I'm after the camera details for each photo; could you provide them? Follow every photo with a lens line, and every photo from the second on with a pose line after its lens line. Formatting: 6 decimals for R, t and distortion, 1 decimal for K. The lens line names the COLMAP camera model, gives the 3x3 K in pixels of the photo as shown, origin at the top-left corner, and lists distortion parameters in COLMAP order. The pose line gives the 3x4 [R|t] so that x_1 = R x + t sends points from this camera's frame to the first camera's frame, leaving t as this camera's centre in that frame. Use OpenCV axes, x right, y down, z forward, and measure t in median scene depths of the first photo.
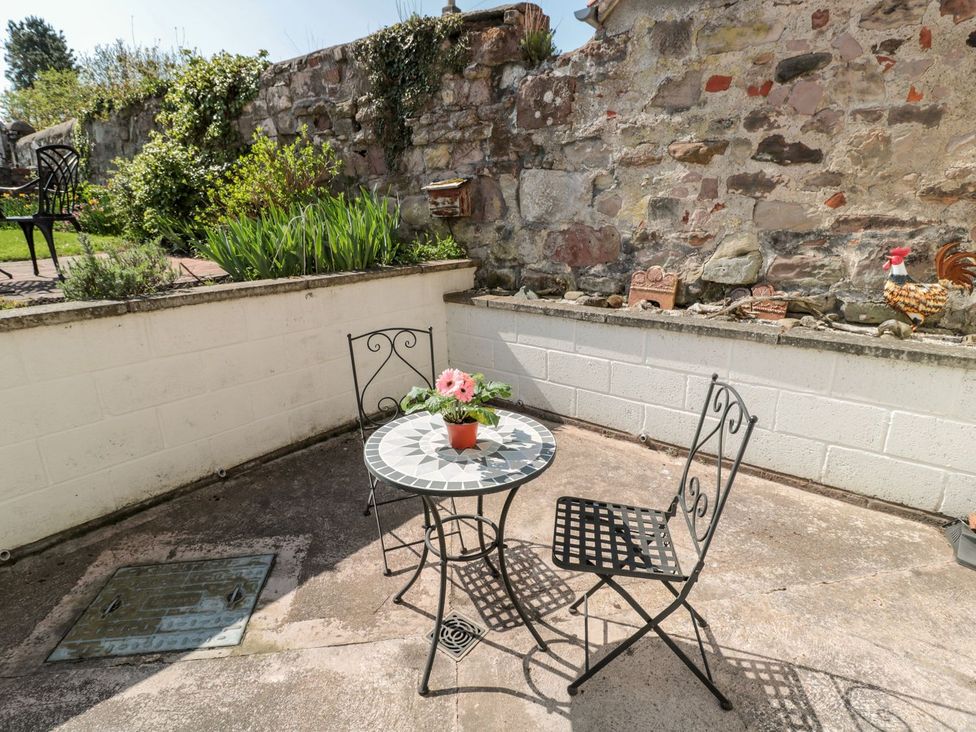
lens RADIAL K [[505.6, 0, 490.7], [0, 505.6, 359.5], [0, 0, 1]] dist [-0.004389, -0.009810]
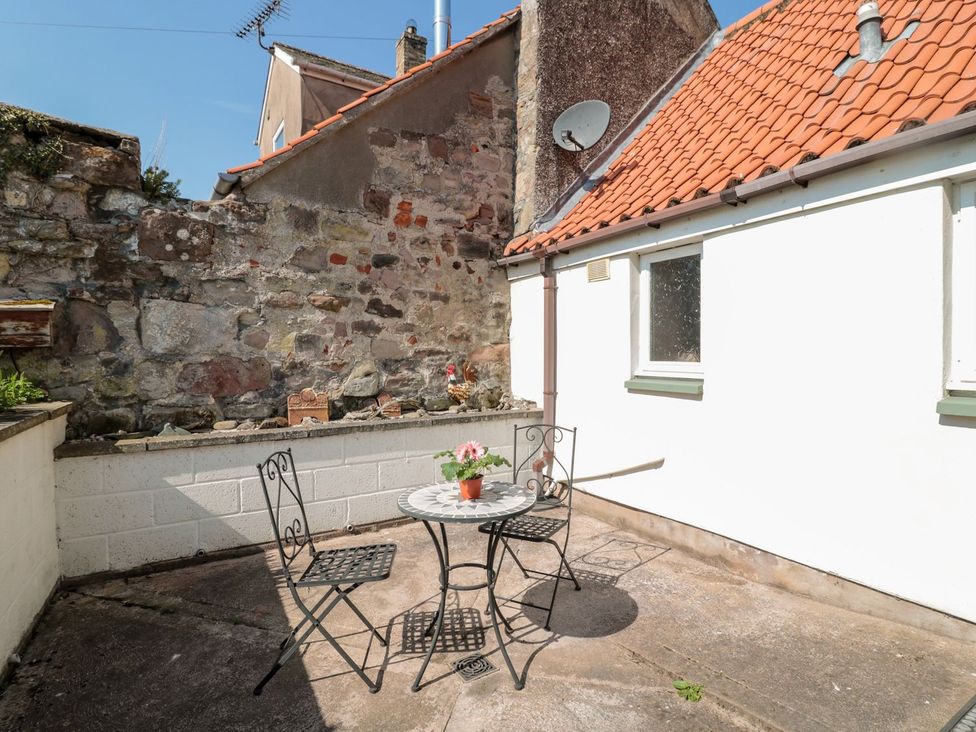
lens RADIAL K [[505.6, 0, 490.6], [0, 505.6, 357.1], [0, 0, 1]] dist [-0.004389, -0.009810]
pose [[0.347740, 0.002272, 0.937588, -0.618982], [0.260126, 0.960506, -0.098805, -0.023432], [-0.900784, 0.278249, 0.333415, 0.176316]]
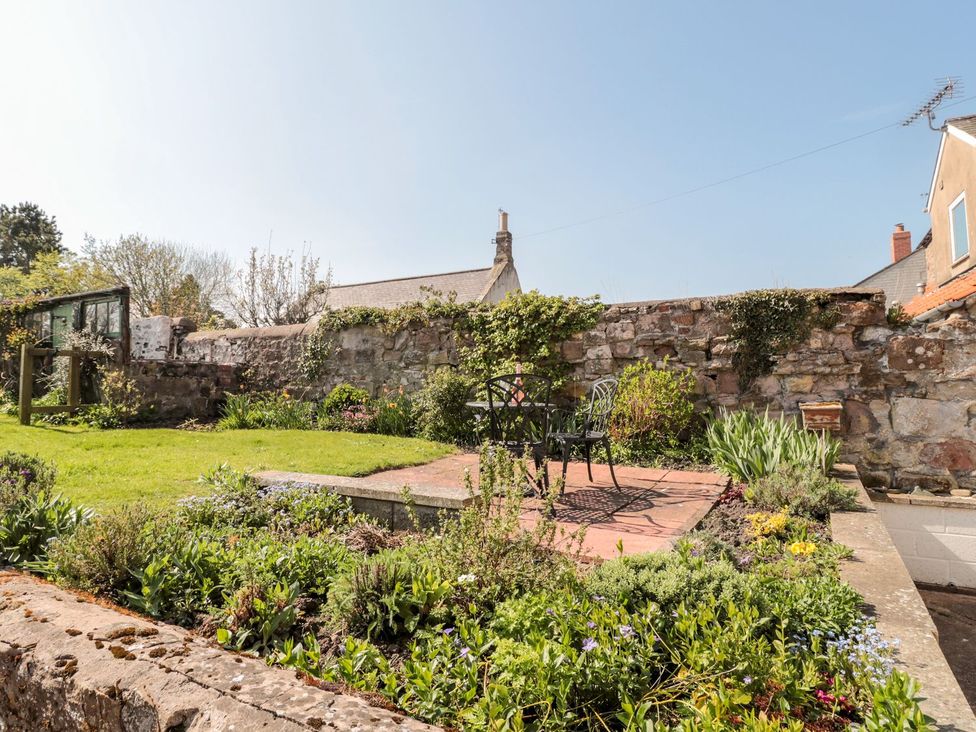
lens RADIAL K [[527.4, 0, 489.4], [0, 527.4, 356.0], [0, 0, 1]] dist [0.000426, -0.014611]
pose [[0.990720, 0.018394, 0.134669, -1.285296], [0.028841, 0.939787, -0.340541, -0.038891], [-0.132824, 0.341265, 0.930536, -0.205672]]
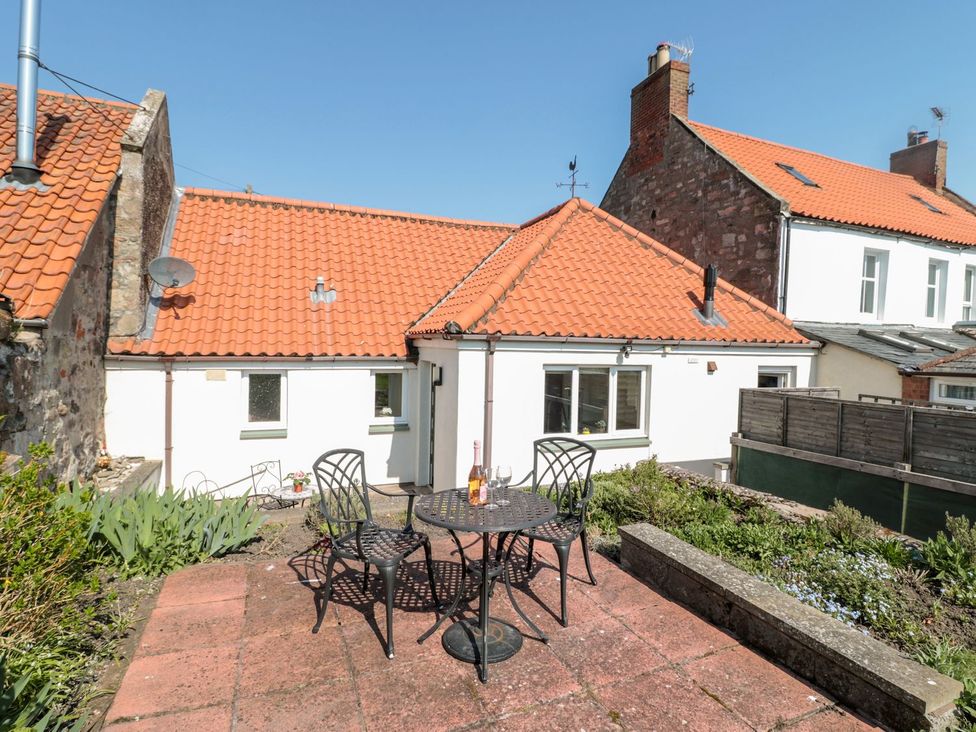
lens RADIAL K [[505.6, 0, 490.6], [0, 505.6, 357.5], [0, 0, 1]] dist [-0.004389, -0.009810]
pose [[-0.879428, -0.015875, 0.475768, -1.419967], [0.125027, 0.956653, 0.263027, -0.733539], [-0.459321, 0.290797, -0.839322, 1.480577]]
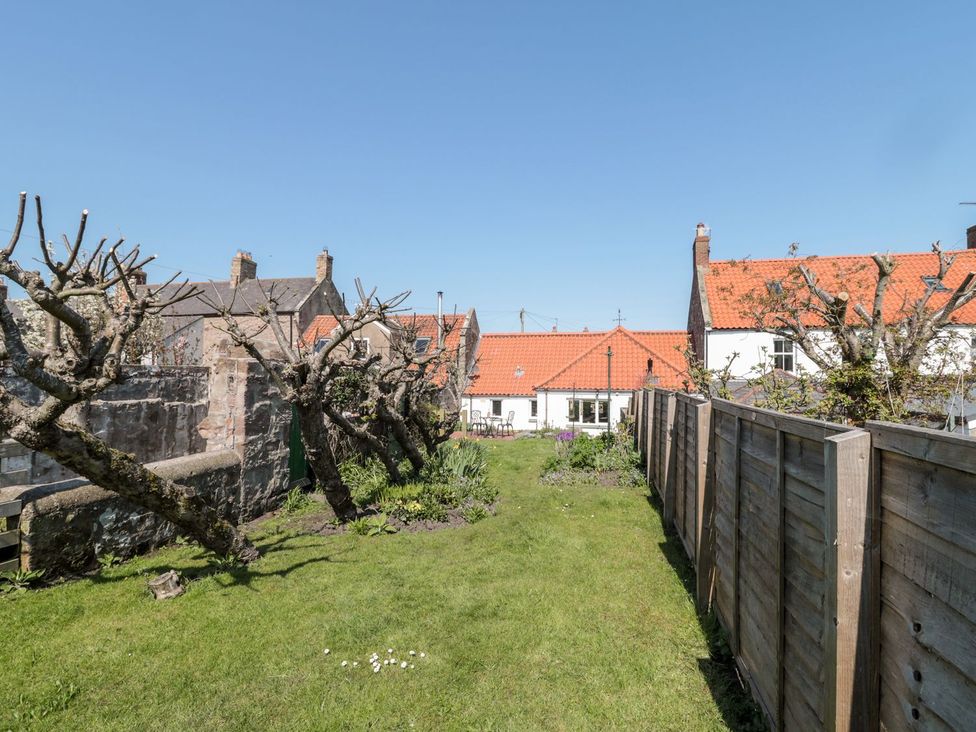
lens RADIAL K [[527.4, 0, 485.6], [0, 527.4, 364.3], [0, 0, 1]] dist [0.000426, -0.014611]
pose [[-0.408265, 0.029322, 0.912393, -5.939511], [0.254762, 0.963432, 0.083035, -1.308066], [-0.876594, 0.266343, -0.400805, 2.963222]]
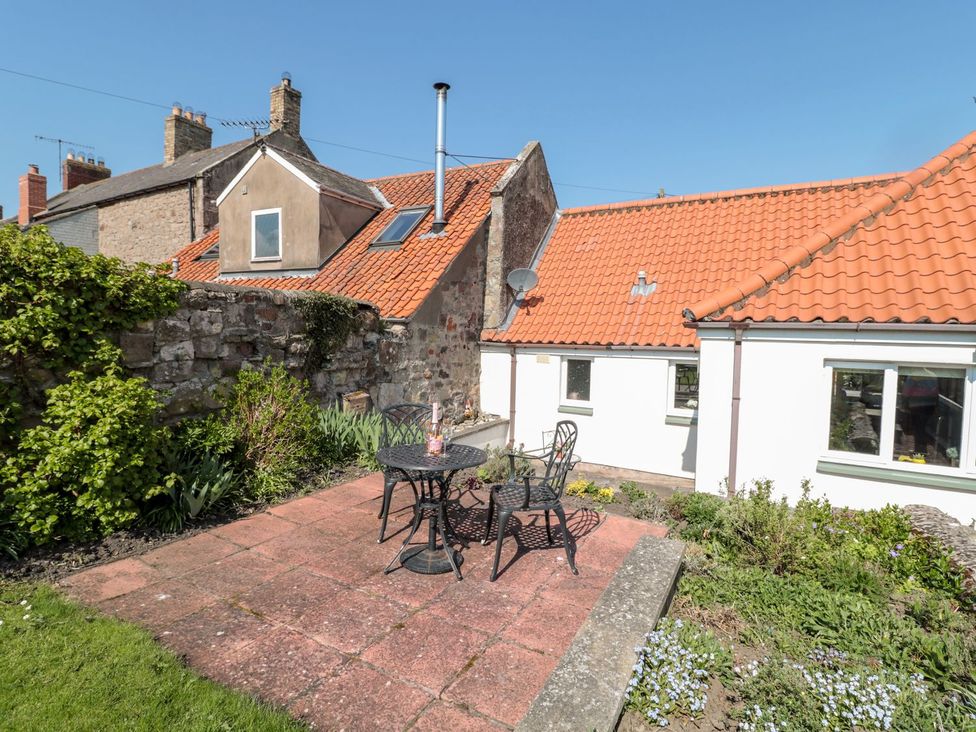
lens RADIAL K [[505.6, 0, 489.7], [0, 505.6, 358.5], [0, 0, 1]] dist [-0.004389, -0.009810]
pose [[-0.161661, -0.044994, 0.985820, -1.989082], [0.261000, 0.961439, 0.086682, -0.562626], [-0.951706, 0.271312, -0.143684, 0.923990]]
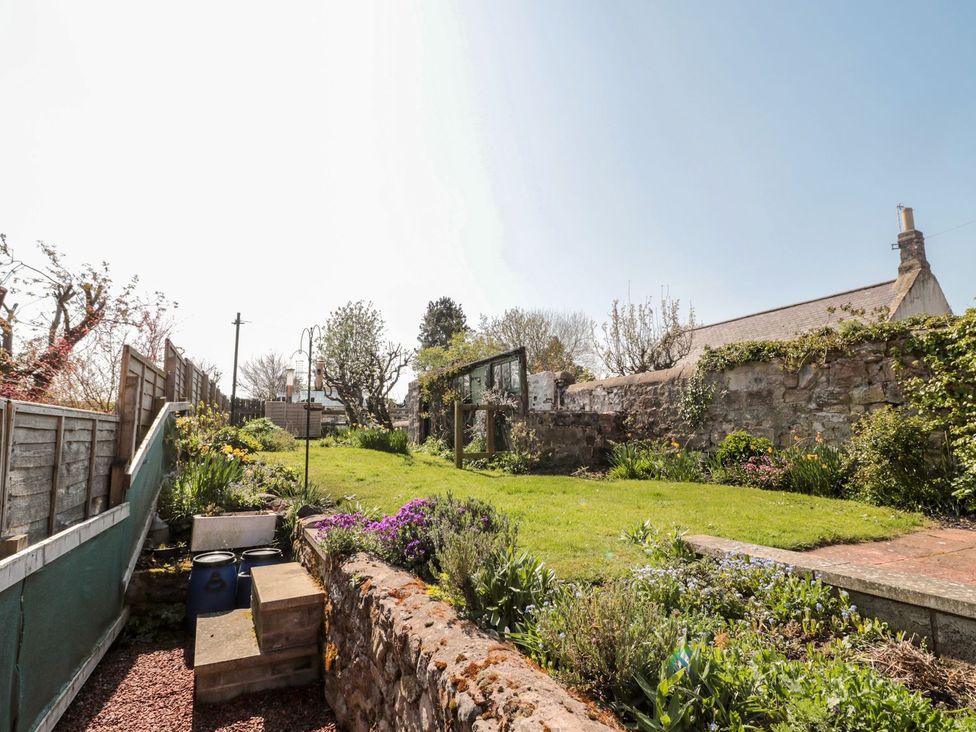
lens RADIAL K [[527.4, 0, 479.5], [0, 527.4, 359.8], [0, 0, 1]] dist [0.000426, -0.014611]
pose [[0.863623, -0.067674, -0.499575, -1.423216], [-0.146885, 0.914179, -0.377760, -0.072099], [0.482265, 0.399622, 0.779566, -0.084979]]
